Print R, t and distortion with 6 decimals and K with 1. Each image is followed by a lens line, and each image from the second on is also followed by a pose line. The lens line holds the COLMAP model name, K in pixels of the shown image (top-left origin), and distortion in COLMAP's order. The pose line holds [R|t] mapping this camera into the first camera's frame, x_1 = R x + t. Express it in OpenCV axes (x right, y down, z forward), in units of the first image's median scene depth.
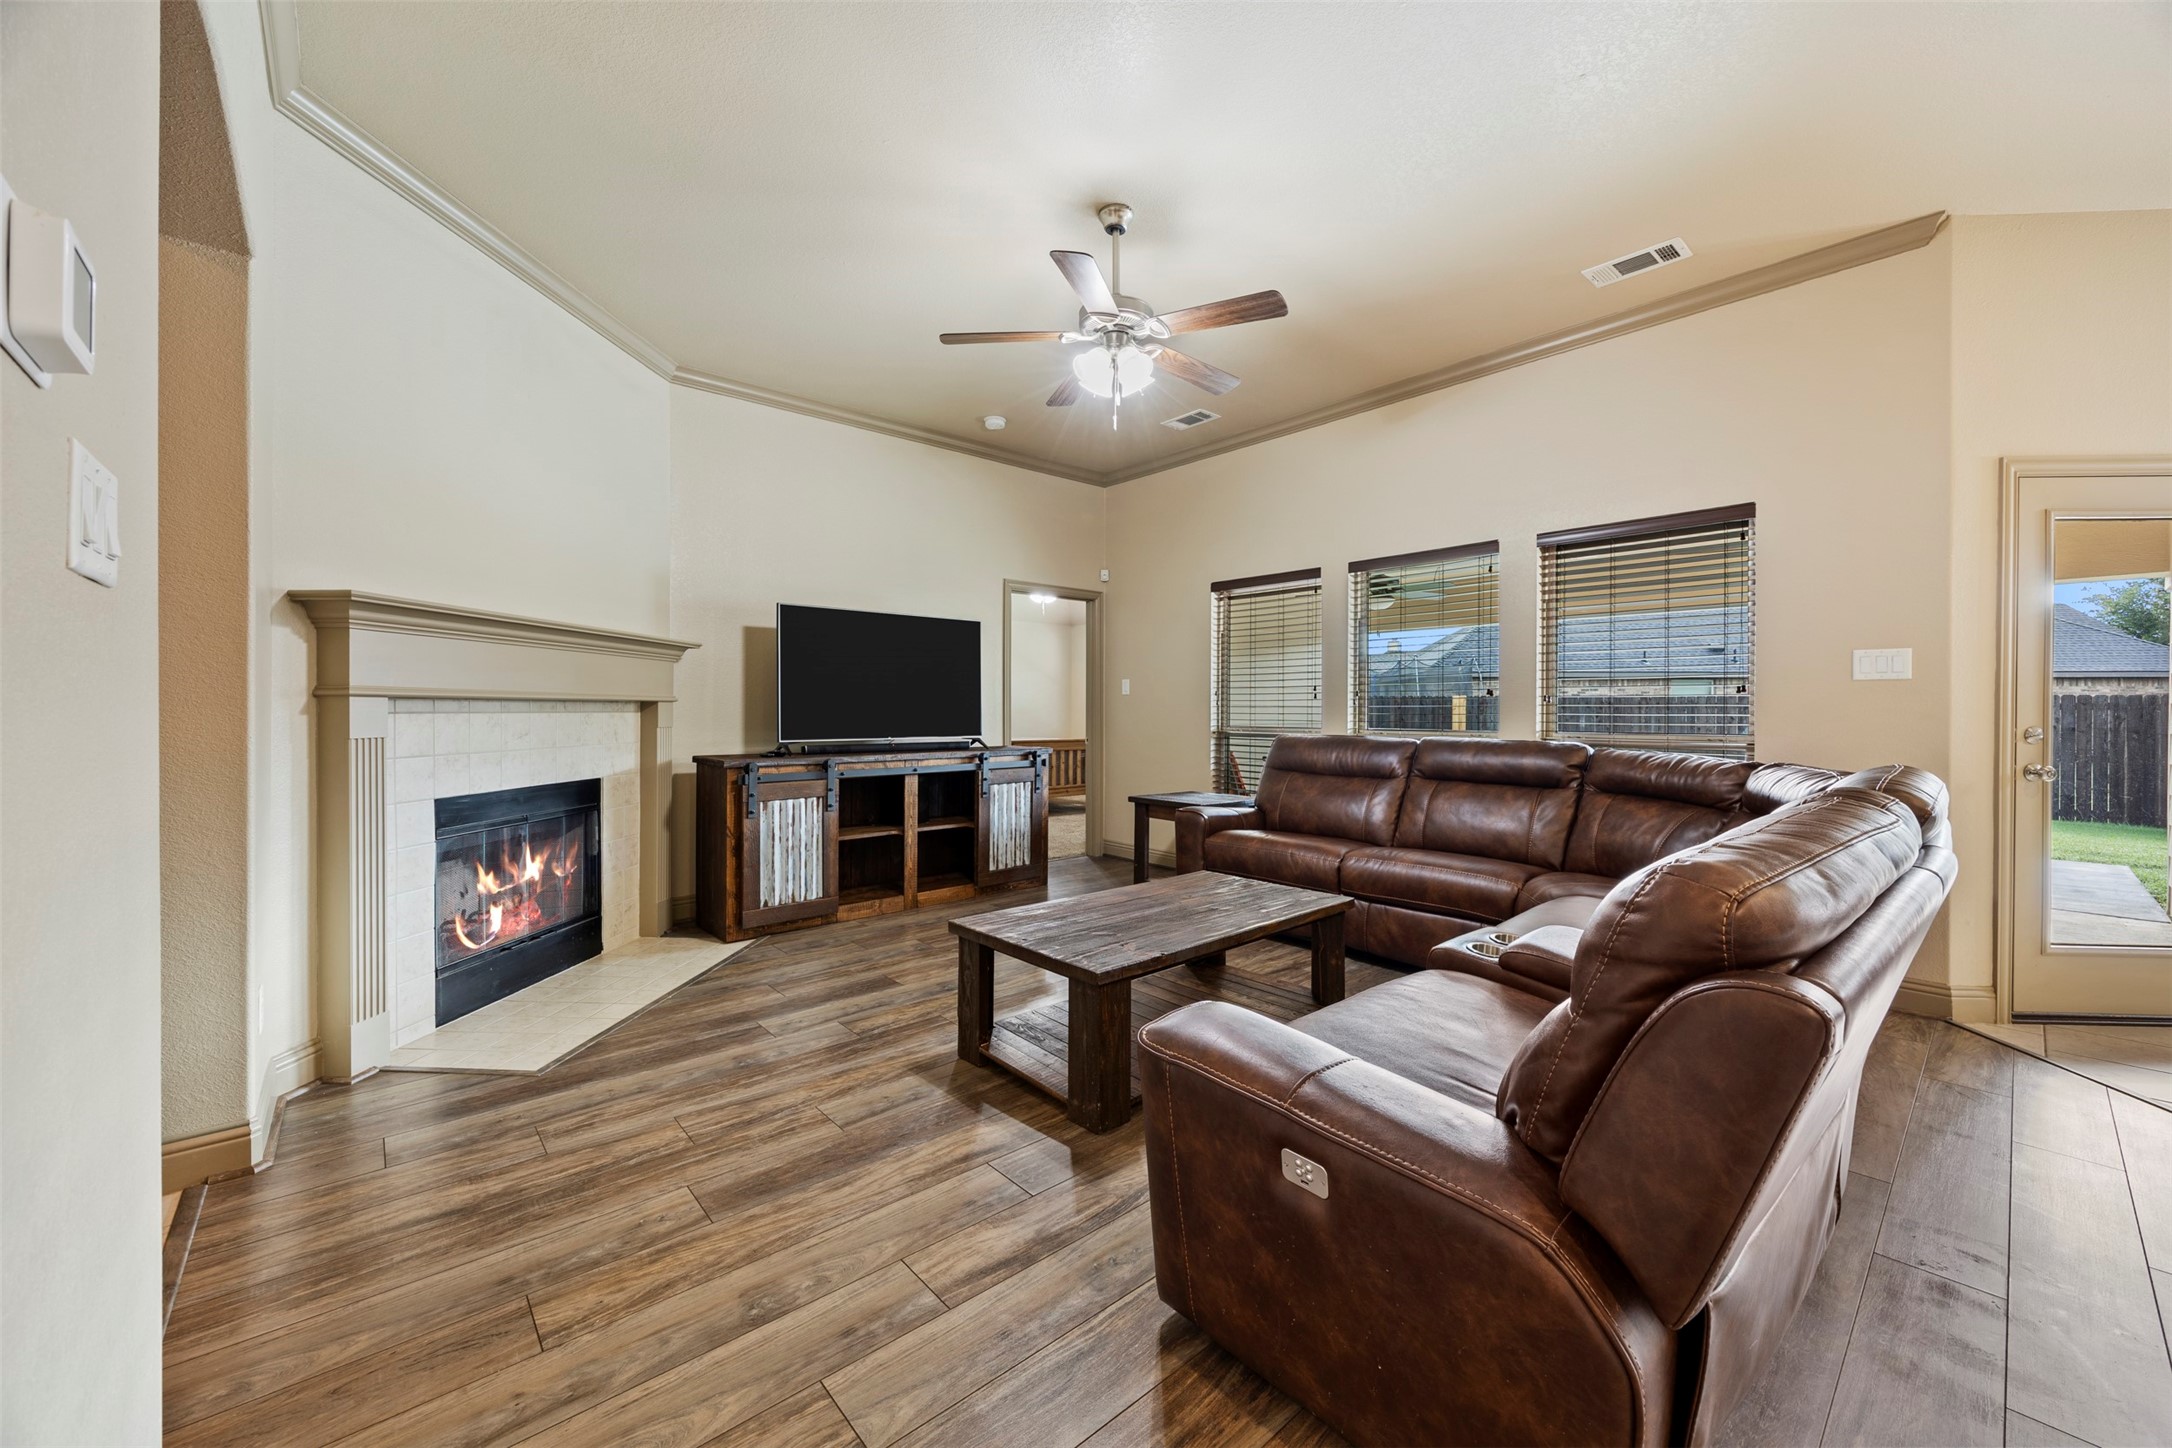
lens RADIAL K [[828.7, 0, 1075.5], [0, 828.7, 713.5], [0, 0, 1]] dist [-0.002717, -0.000486]
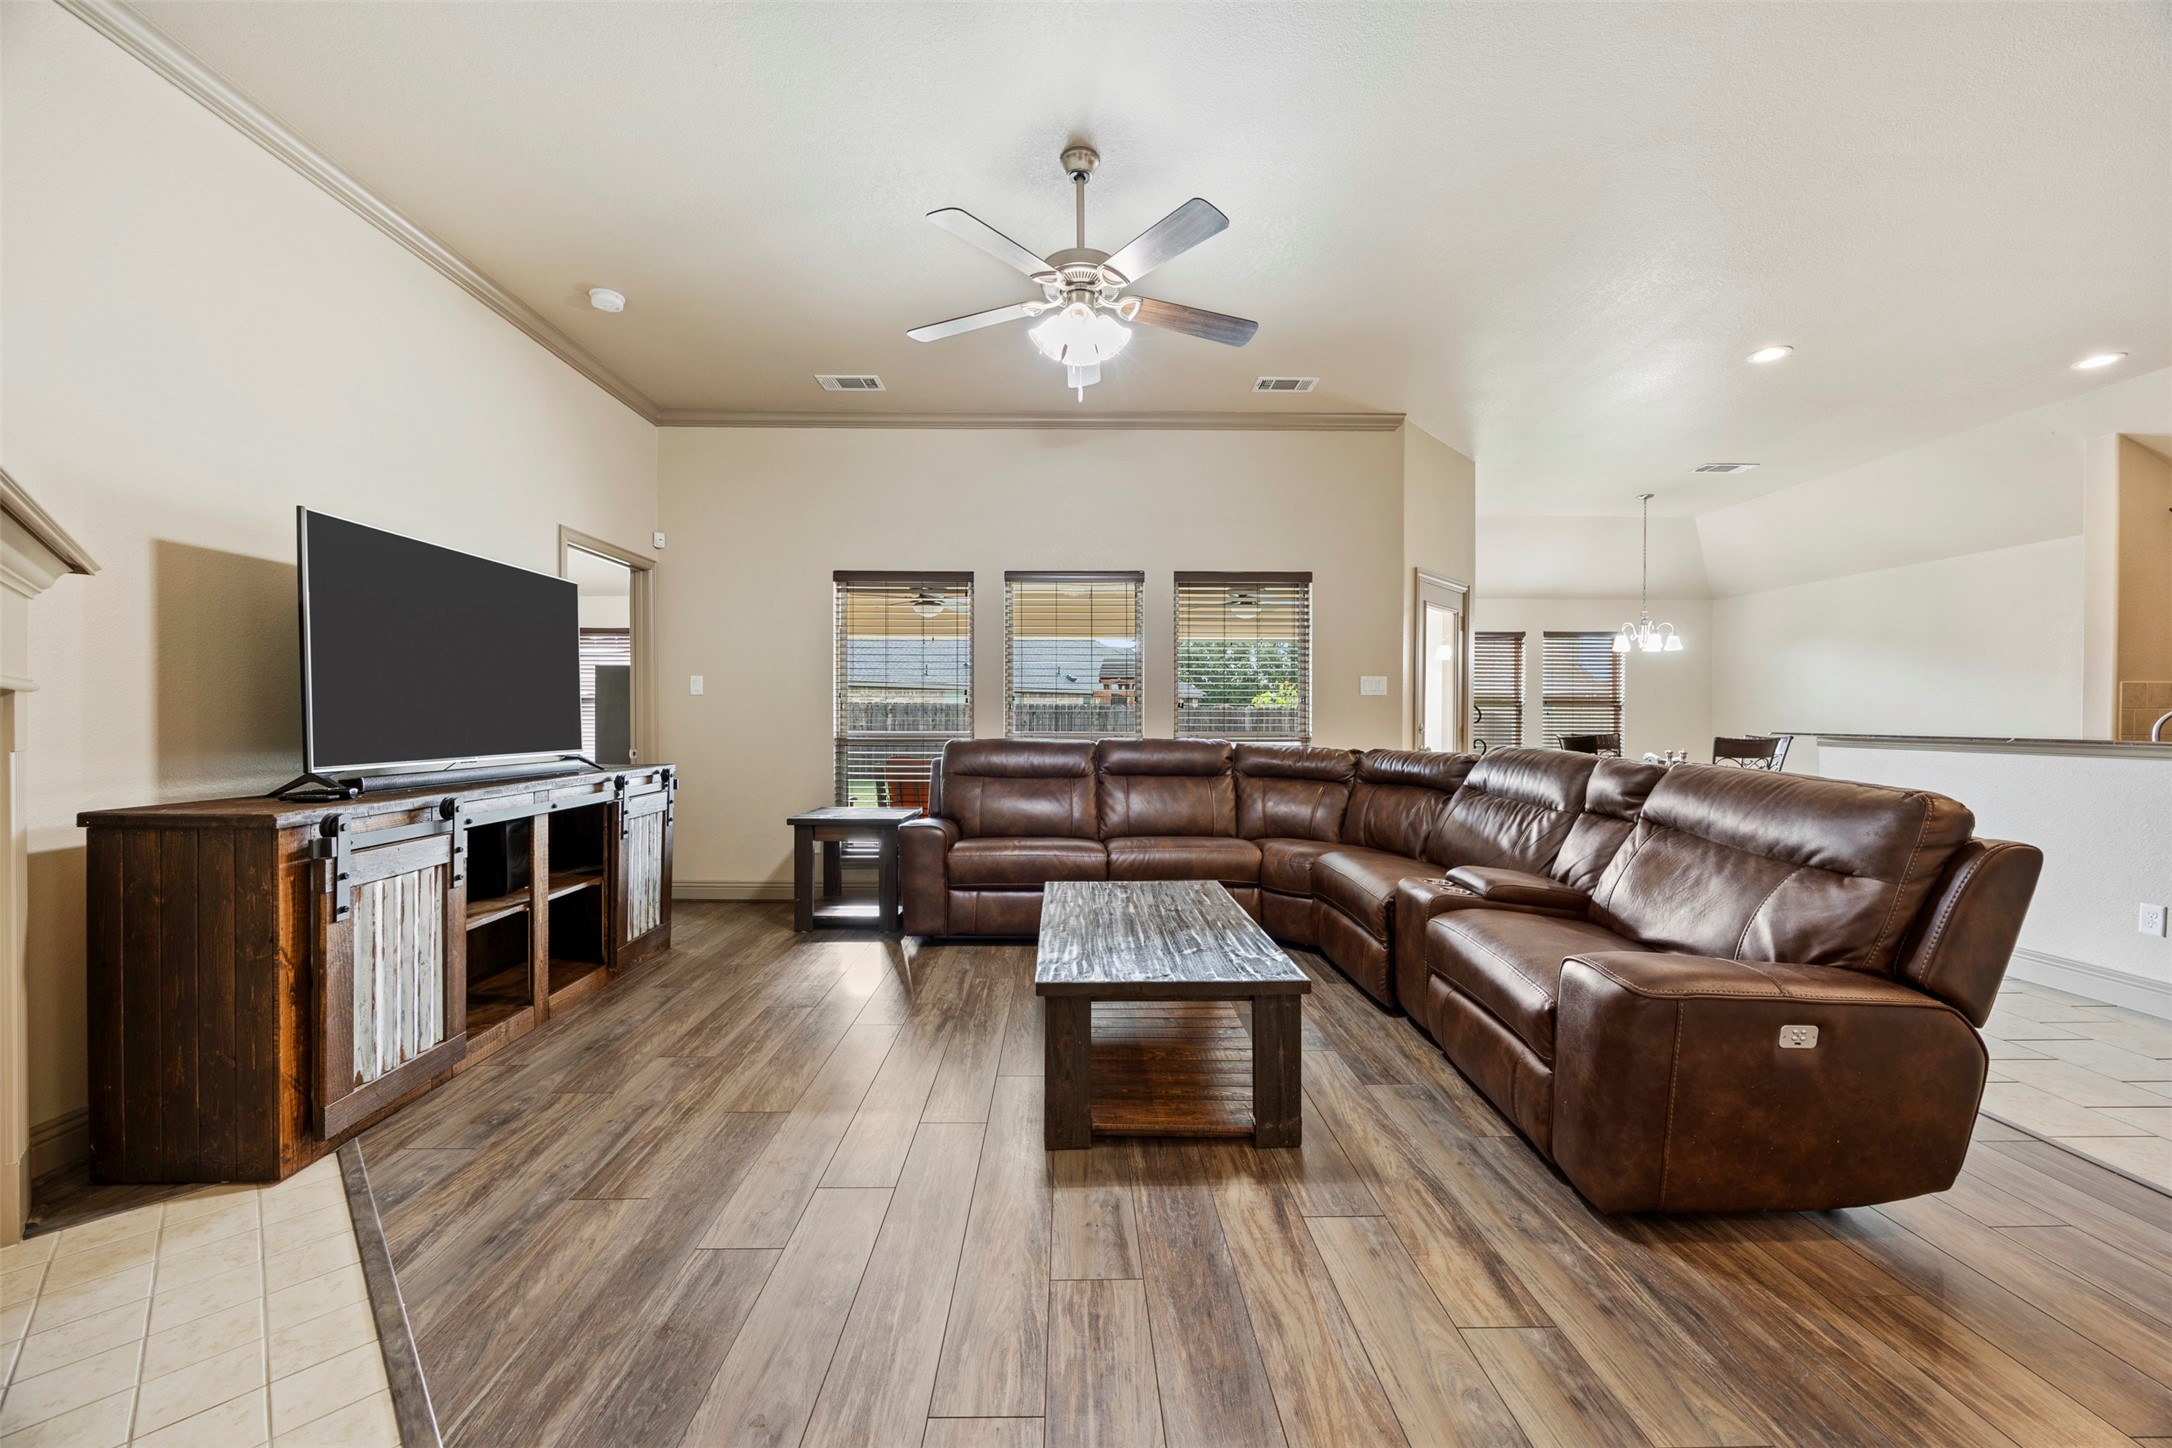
lens RADIAL K [[828.7, 0, 1082.3], [0, 828.7, 729.3], [0, 0, 1]] dist [-0.002717, -0.000486]
pose [[0.641005, -0.011290, 0.767454, -0.489225], [0.002451, 0.999917, 0.012663, 0.001948], [-0.767533, -0.006236, 0.640979, 0.318118]]
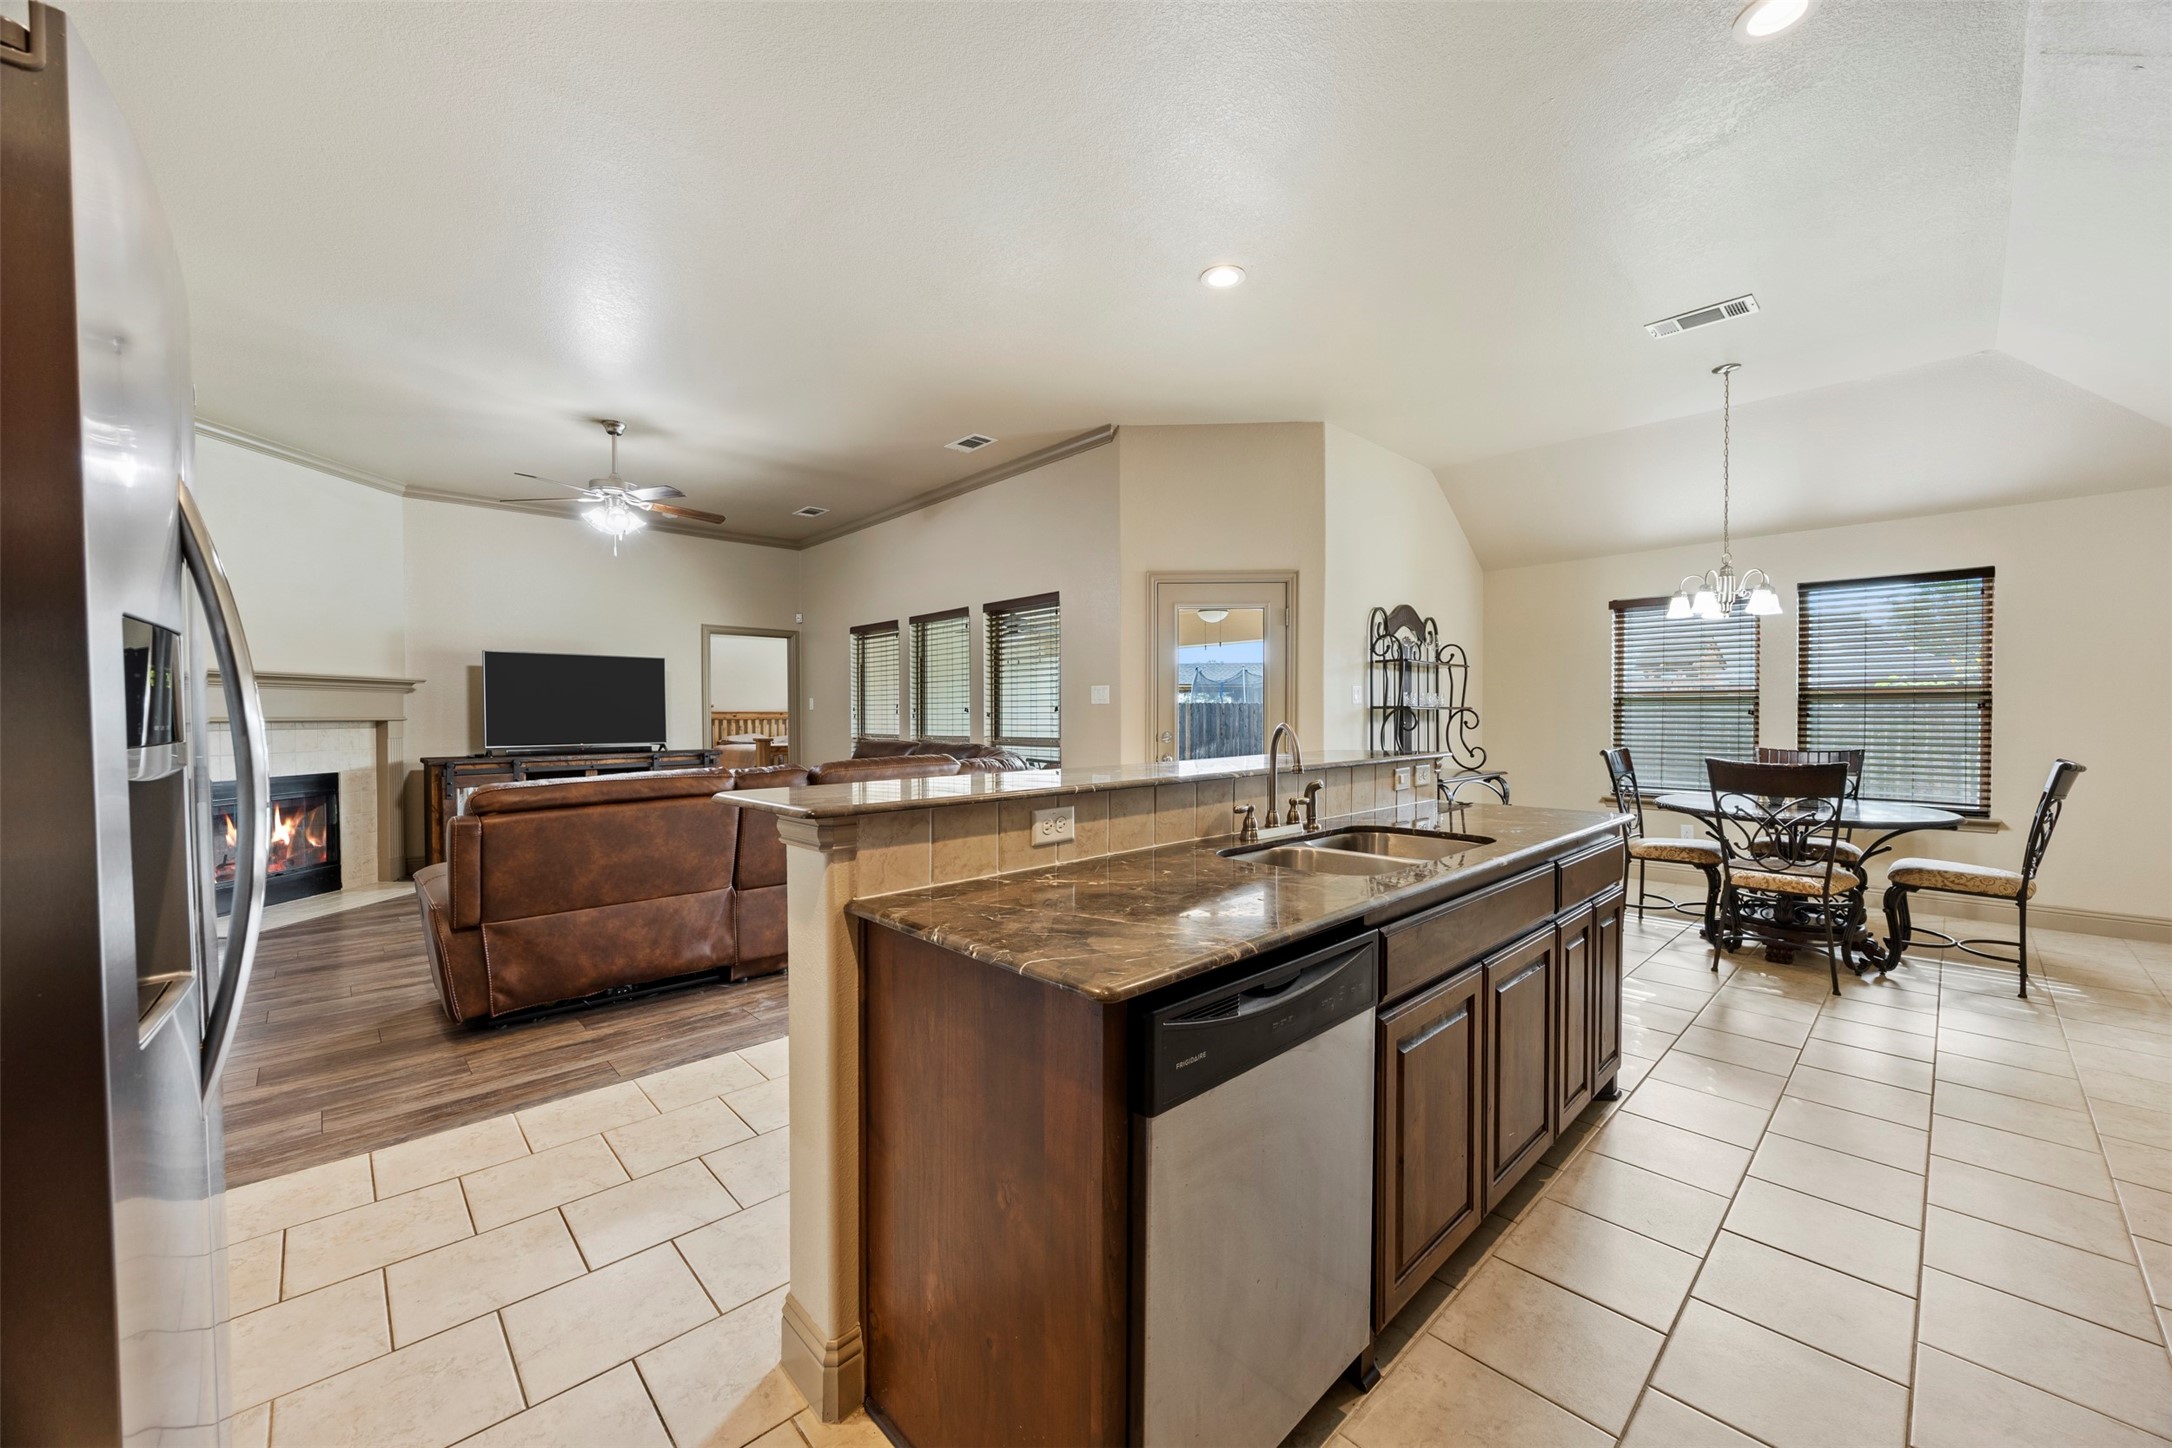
lens RADIAL K [[828.7, 0, 1066.5], [0, 828.7, 728.6], [0, 0, 1]] dist [-0.002717, -0.000486]
pose [[0.999759, -0.006878, 0.020825, 0.684311], [0.006583, 0.999877, 0.014233, -0.014057], [-0.020920, -0.014092, 0.999682, -0.503028]]
